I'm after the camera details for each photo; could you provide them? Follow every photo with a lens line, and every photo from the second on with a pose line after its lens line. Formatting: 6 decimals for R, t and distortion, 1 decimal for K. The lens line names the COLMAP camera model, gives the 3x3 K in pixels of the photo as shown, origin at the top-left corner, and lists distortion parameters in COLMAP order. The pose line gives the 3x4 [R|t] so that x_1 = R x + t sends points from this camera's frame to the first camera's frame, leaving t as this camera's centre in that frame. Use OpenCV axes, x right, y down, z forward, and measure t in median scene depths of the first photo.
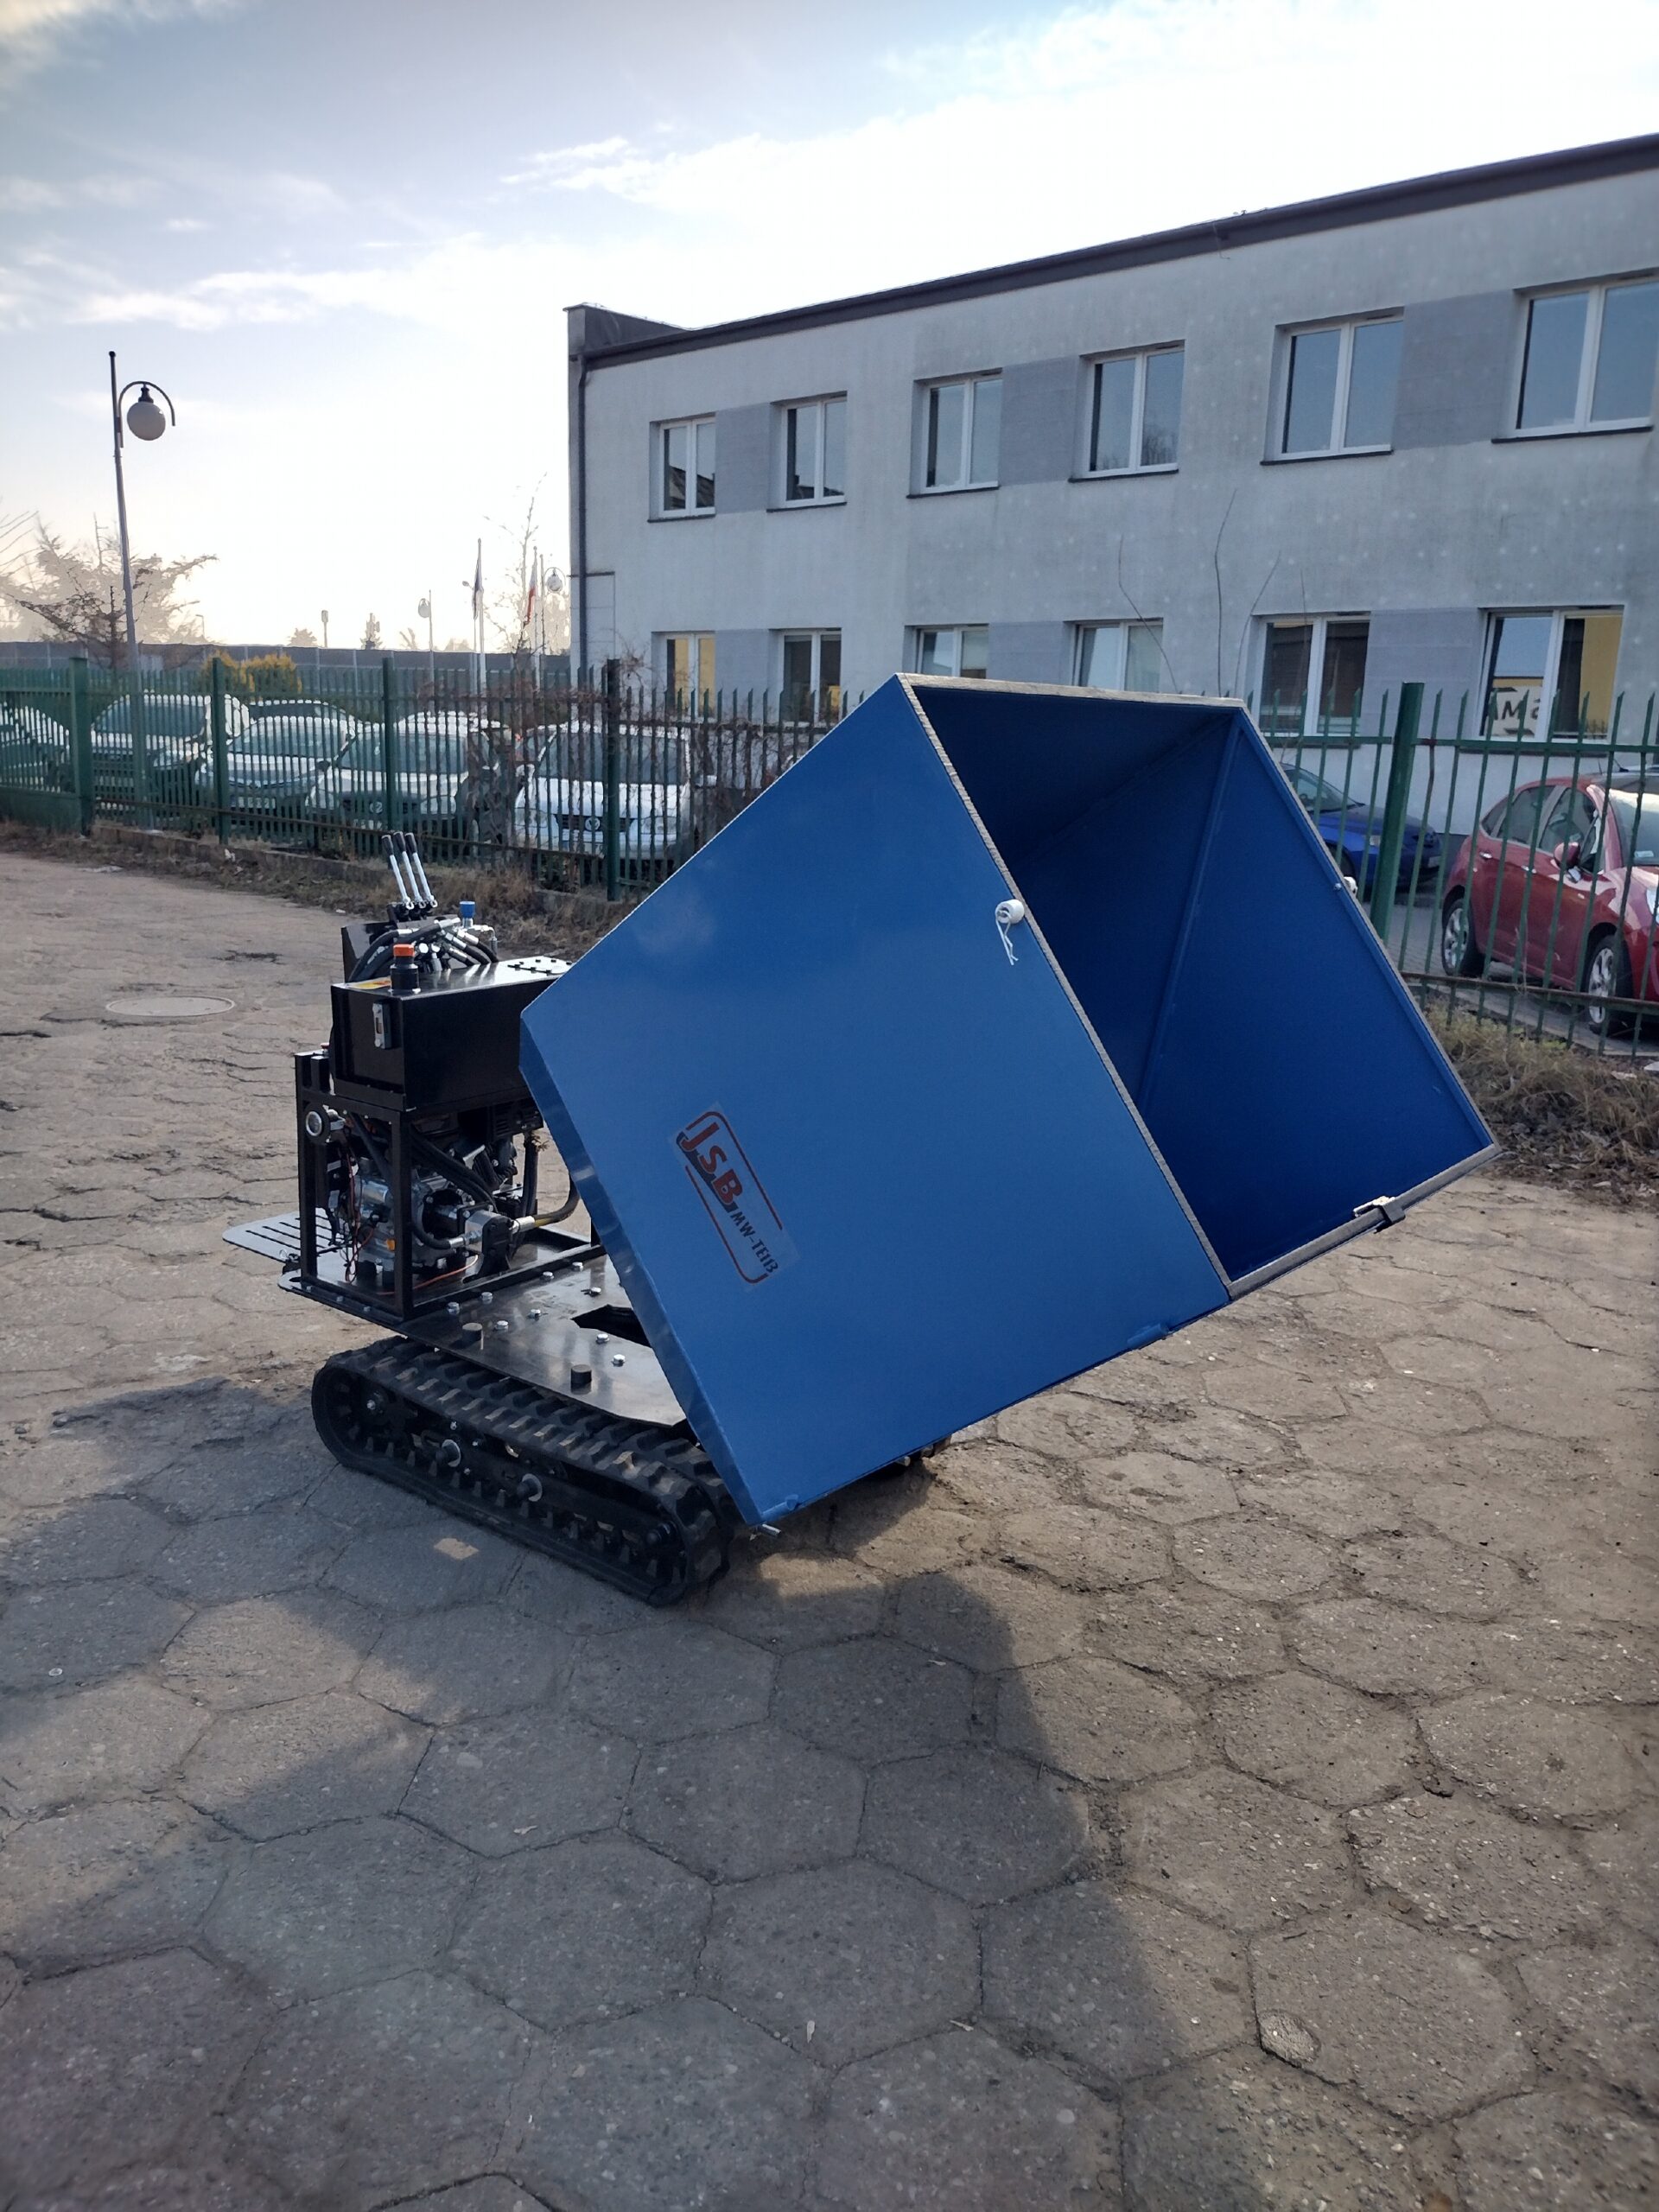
lens RADIAL K [[1667.5, 0, 829.5], [0, 1667.5, 1106.0], [0, 0, 1]] dist [0.045624, -0.061611]
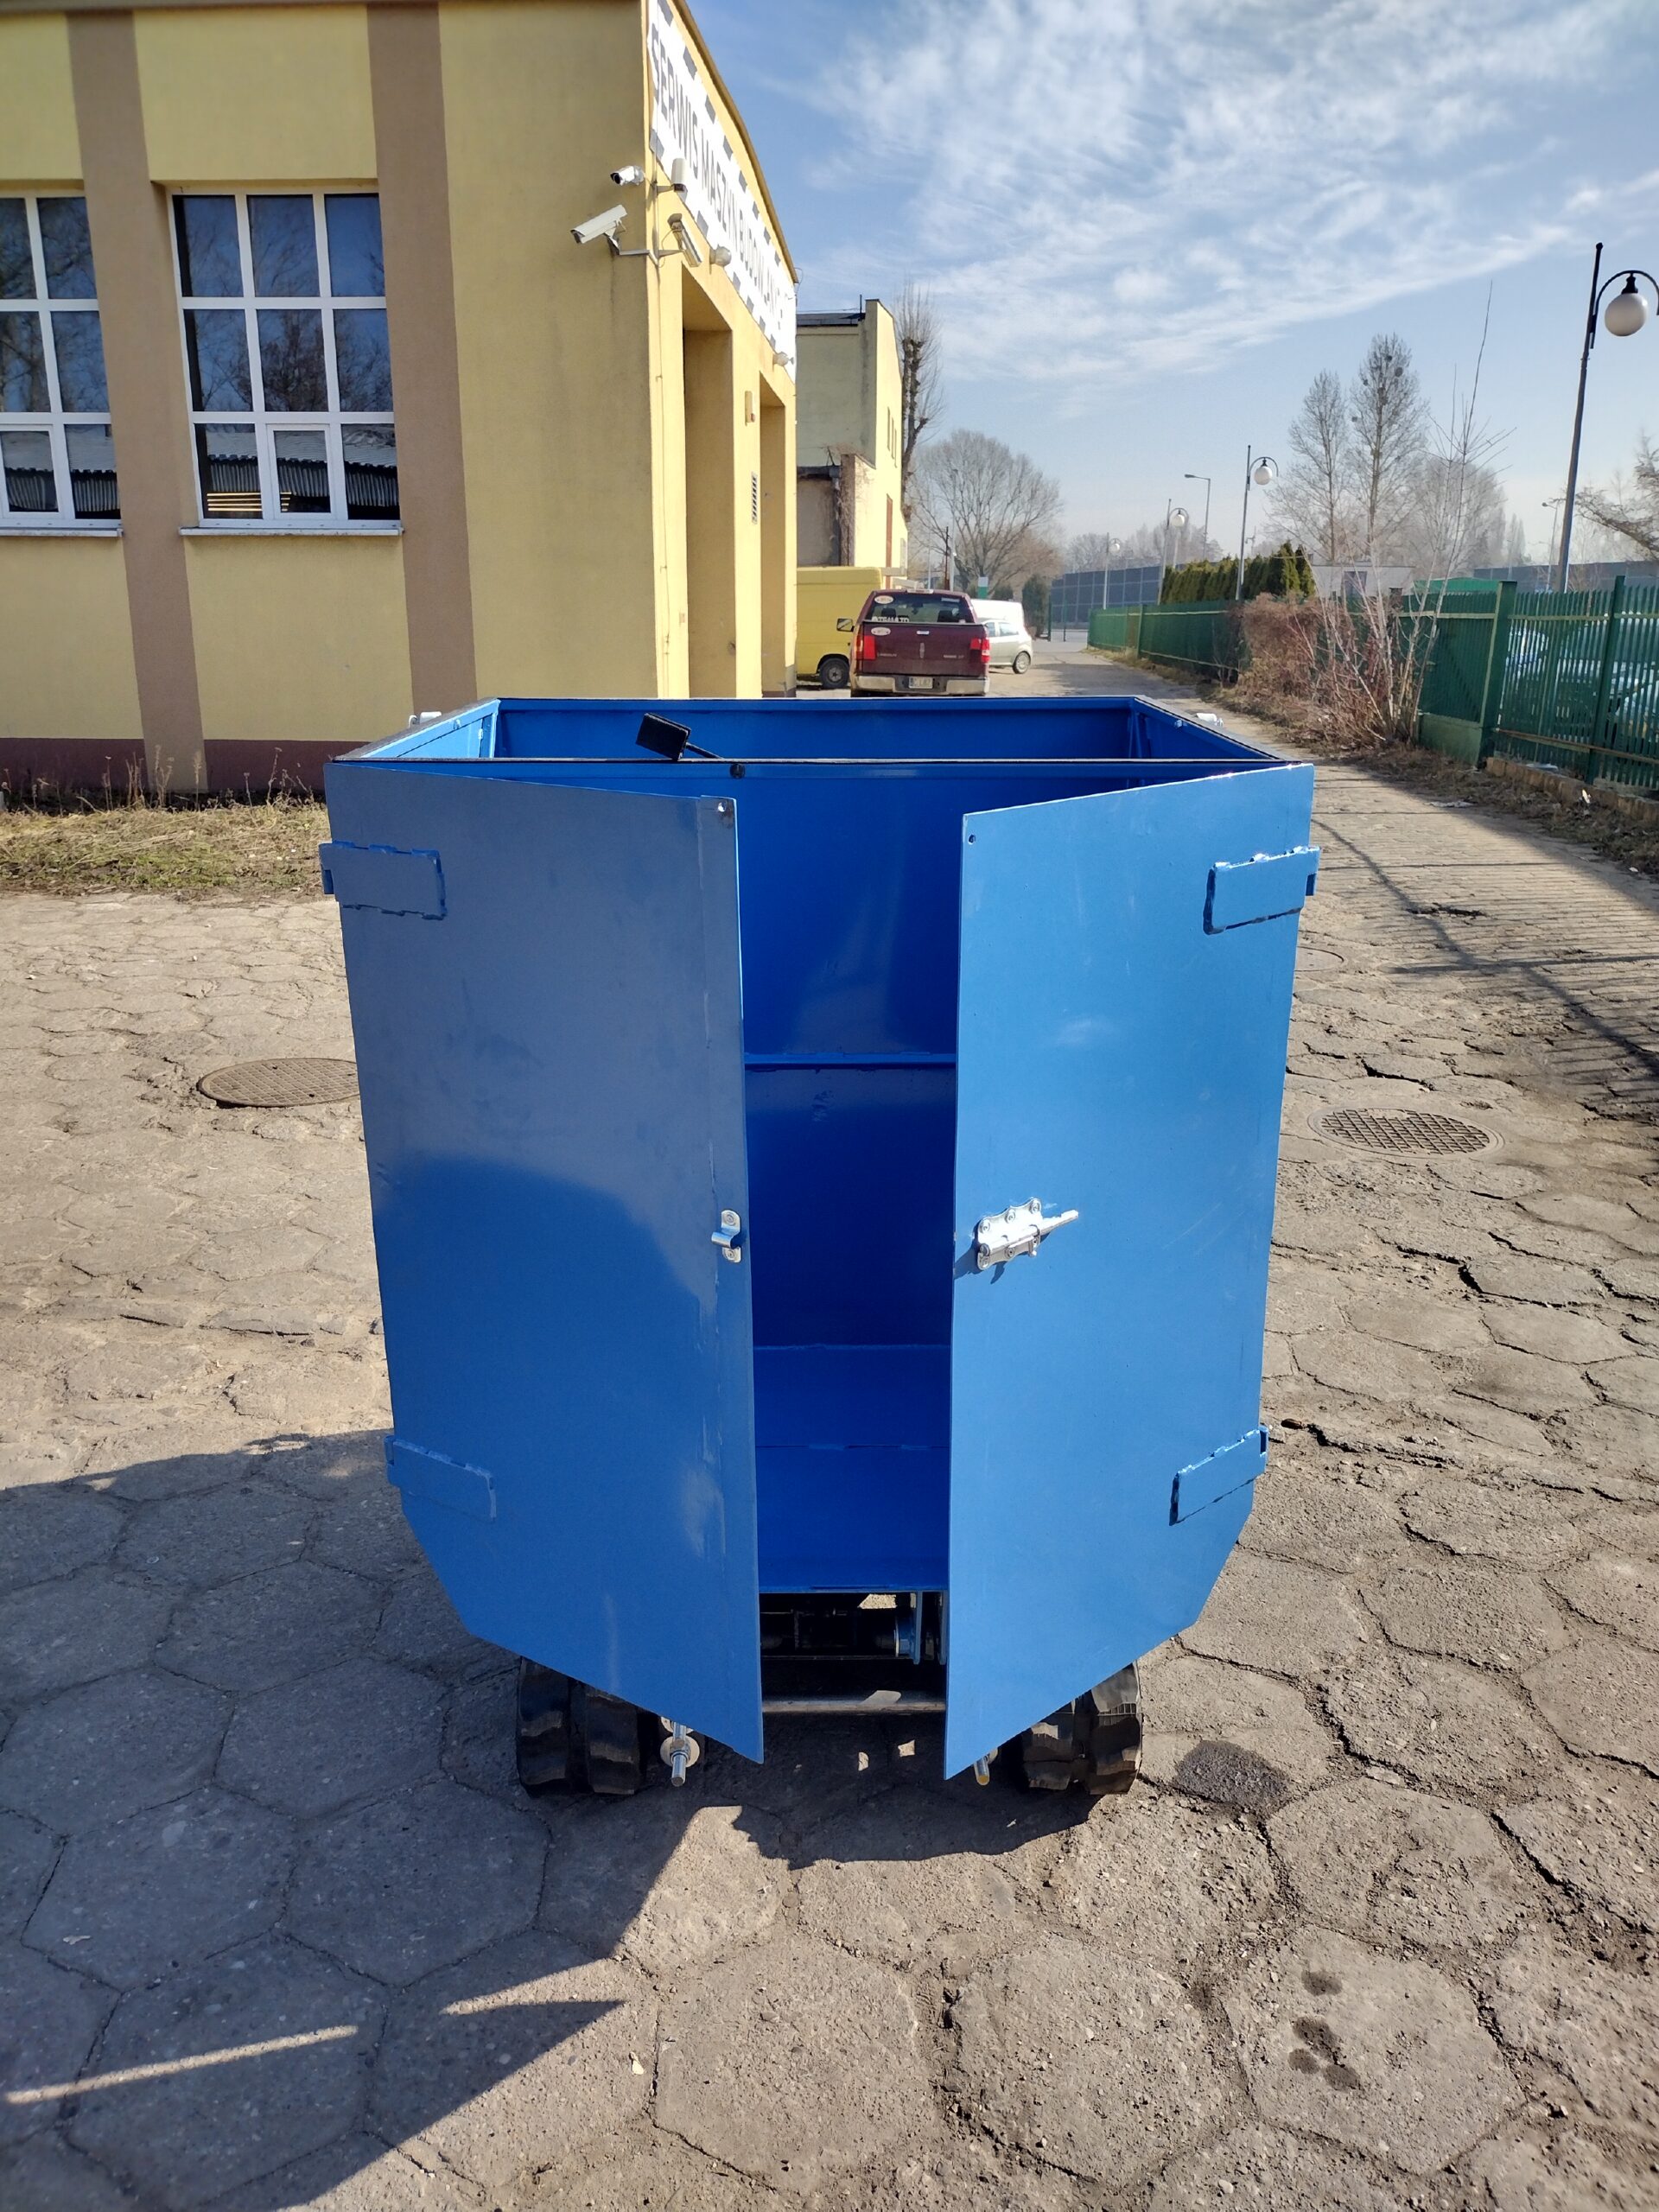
lens RADIAL K [[1658.5, 0, 825.0], [0, 1658.5, 1115.2], [0, 0, 1]] dist [0.059419, -0.083940]
pose [[0.628832, 0.202383, -0.750741, 0.517798], [-0.164130, 0.978325, 0.126257, -0.143409], [0.760021, 0.043824, 0.648419, 0.553945]]
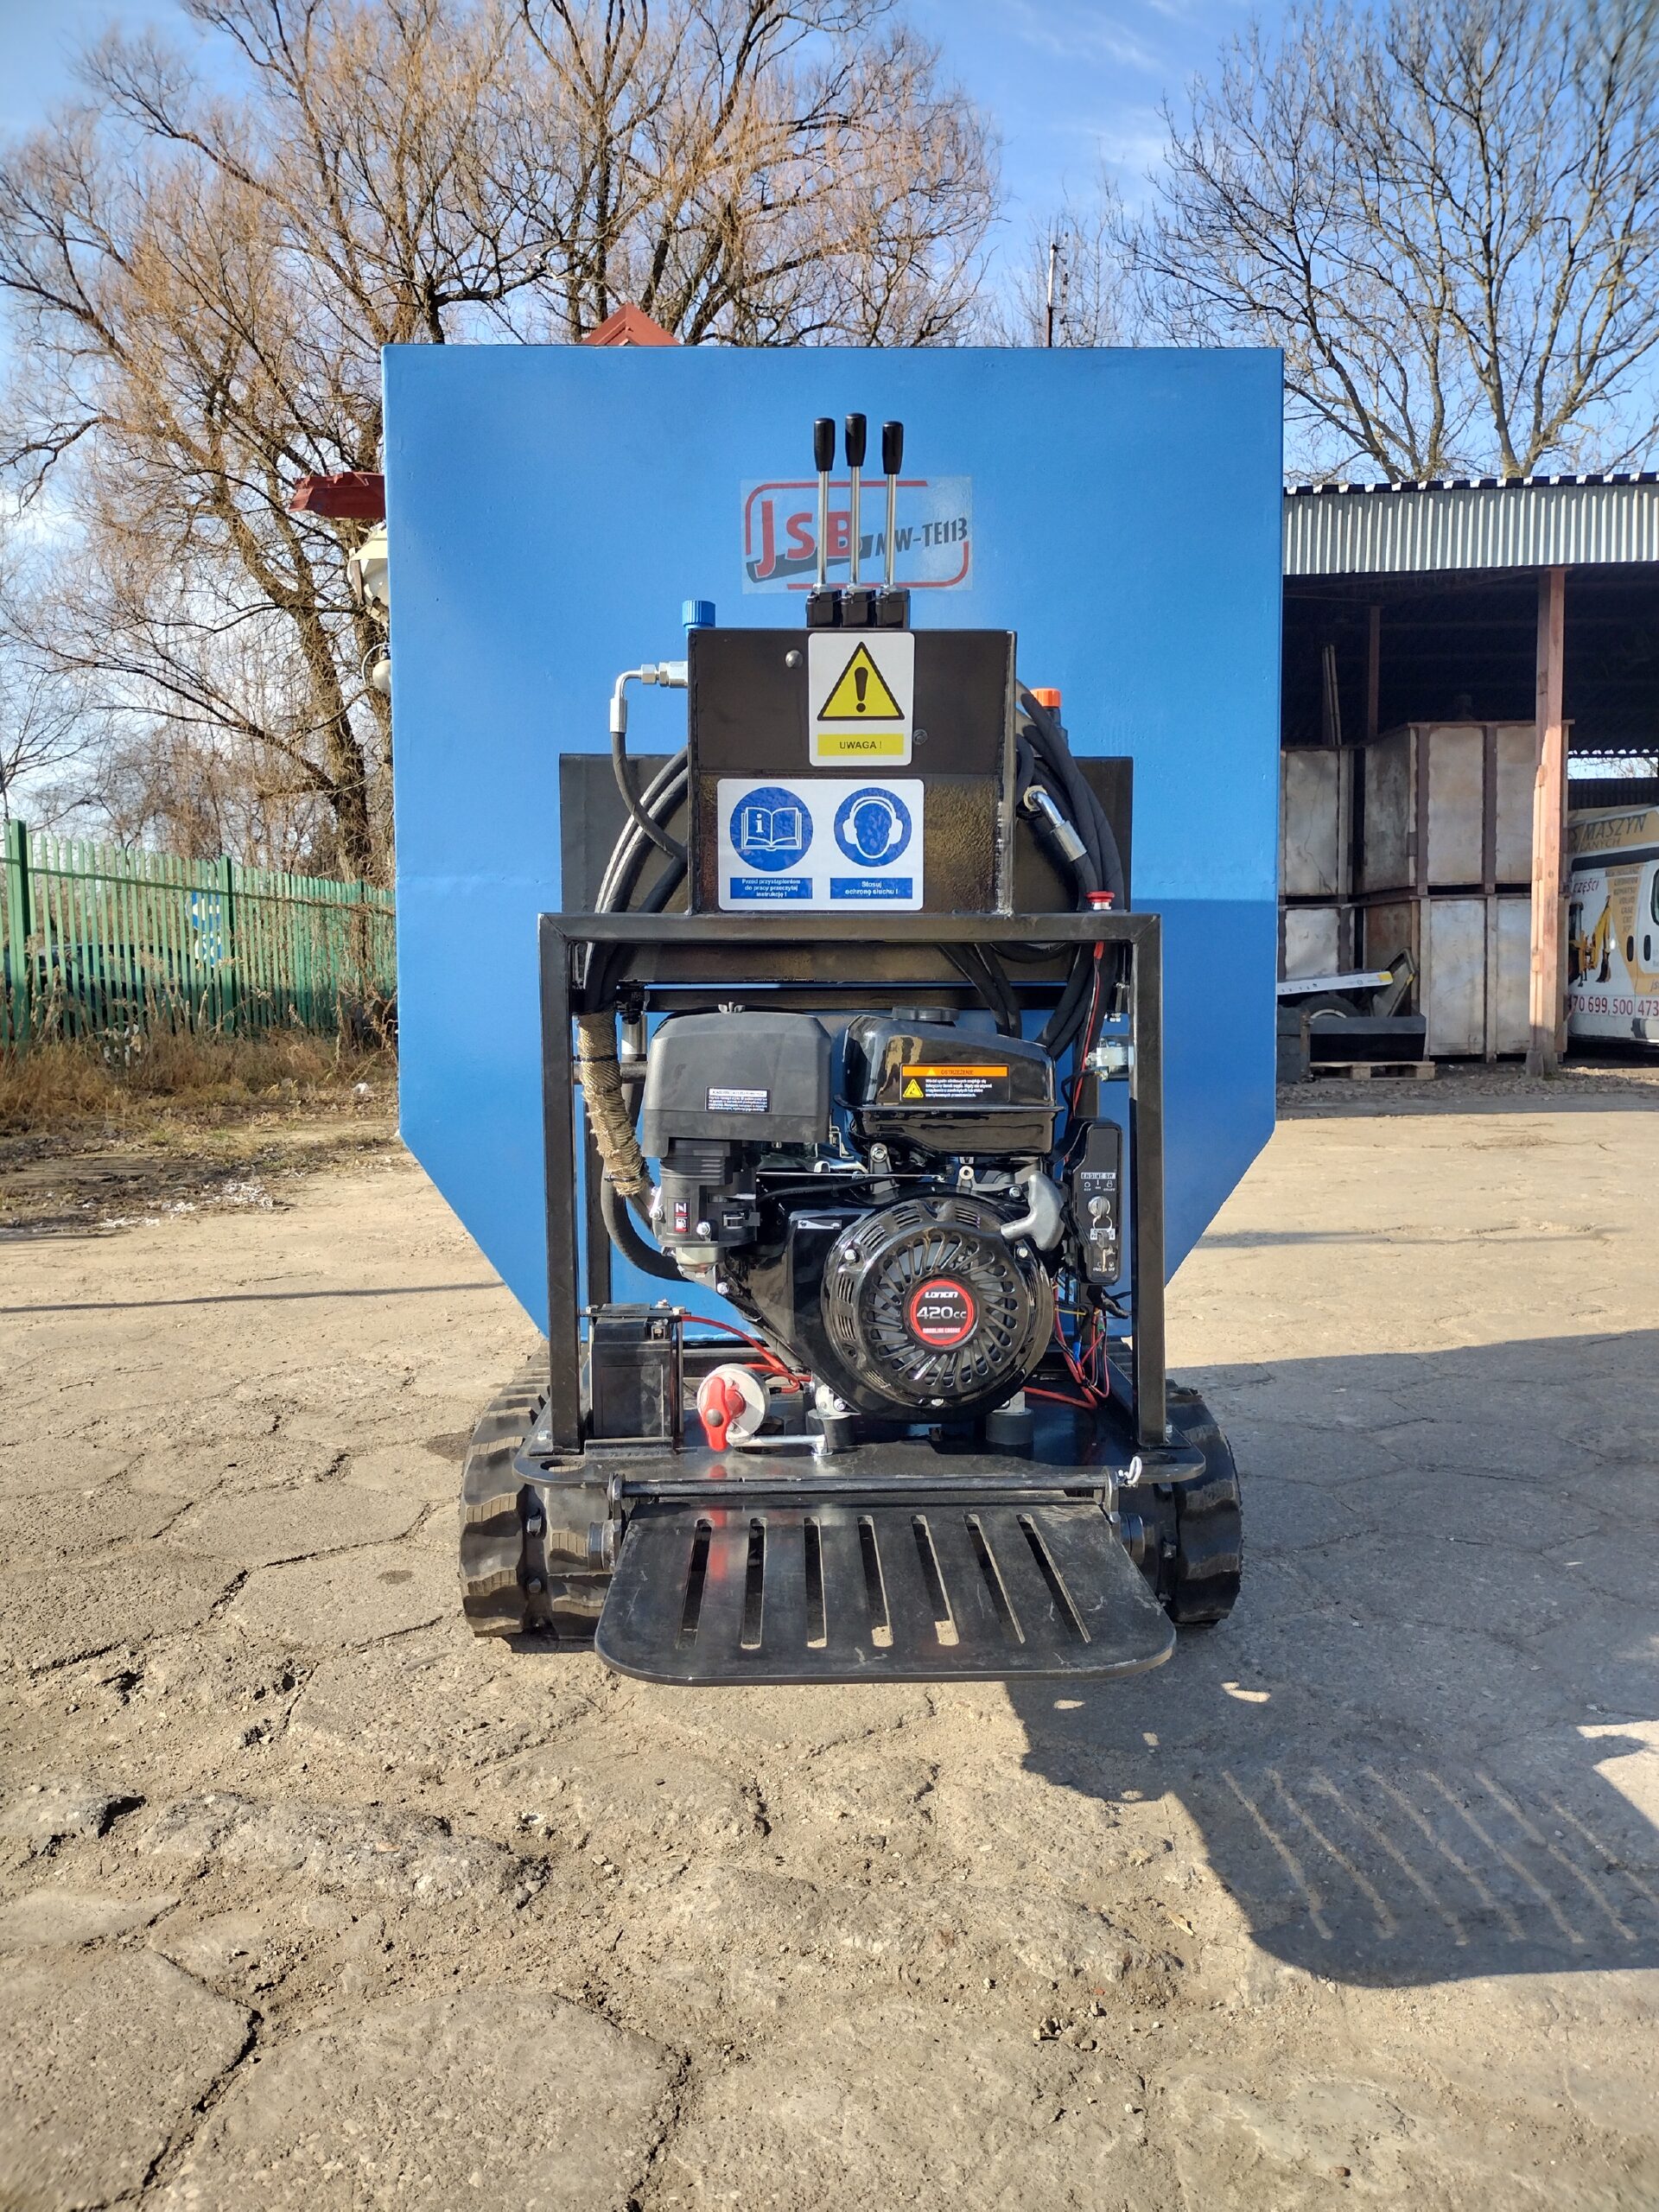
lens RADIAL K [[1658.5, 0, 825.0], [0, 1658.5, 1115.2], [0, 0, 1]] dist [0.059419, -0.083940]
pose [[-0.637547, -0.079071, 0.766343, -0.723668], [0.162308, 0.958608, 0.233938, -0.117302], [-0.753120, 0.273530, -0.598324, 1.600908]]
